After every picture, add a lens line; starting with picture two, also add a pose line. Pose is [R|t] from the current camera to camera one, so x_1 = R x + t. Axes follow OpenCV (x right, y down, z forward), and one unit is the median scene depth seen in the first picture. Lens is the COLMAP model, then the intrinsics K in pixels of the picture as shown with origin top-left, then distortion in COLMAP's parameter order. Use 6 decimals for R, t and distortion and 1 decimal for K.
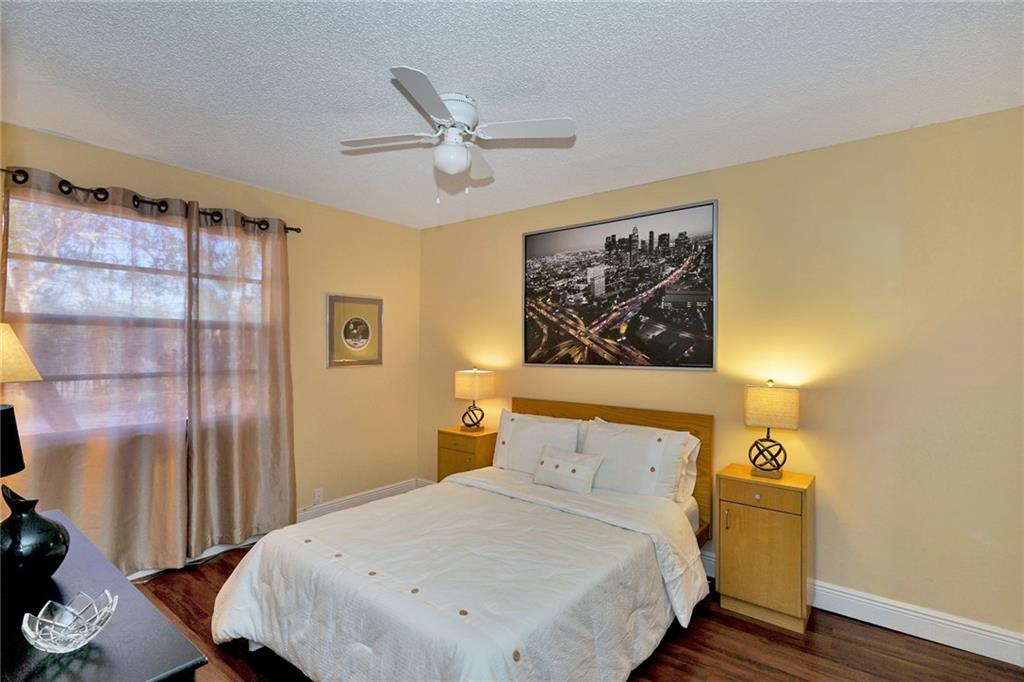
lens RADIAL K [[465.8, 0, 512.0], [0, 465.8, 341.0], [0, 0, 1]] dist [-0.006008, 0.005122]
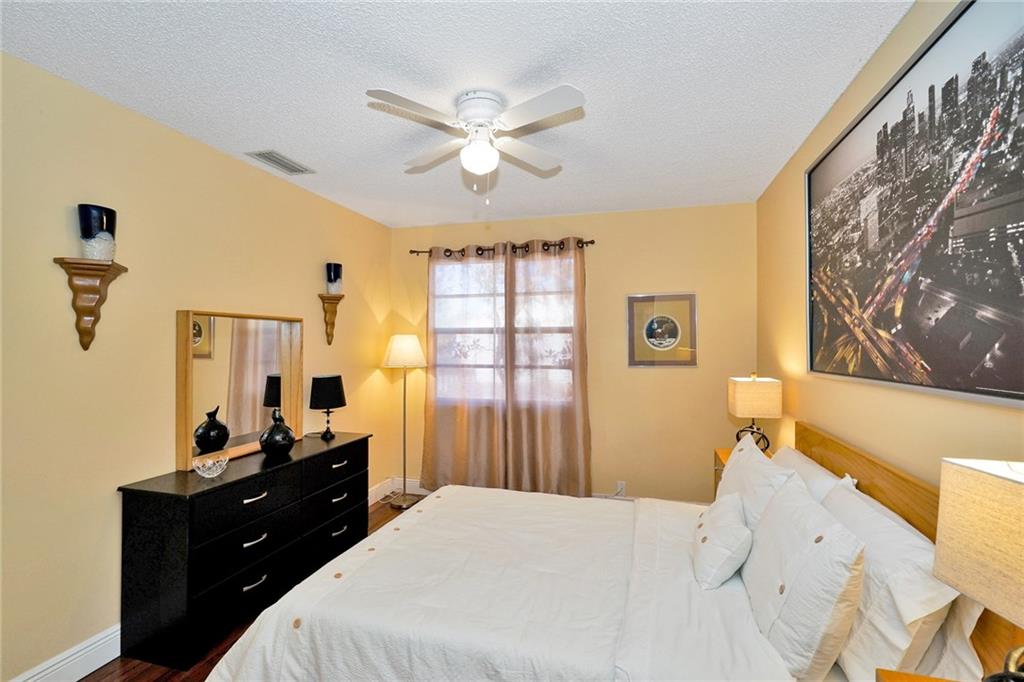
lens RADIAL K [[465.8, 0, 512.0], [0, 465.8, 341.0], [0, 0, 1]] dist [-0.006008, 0.005122]
pose [[0.366981, -0.012521, -0.930144, 0.534391], [0.006358, 0.999920, -0.010951, 0.011478], [0.930207, -0.001895, 0.367031, 0.433436]]
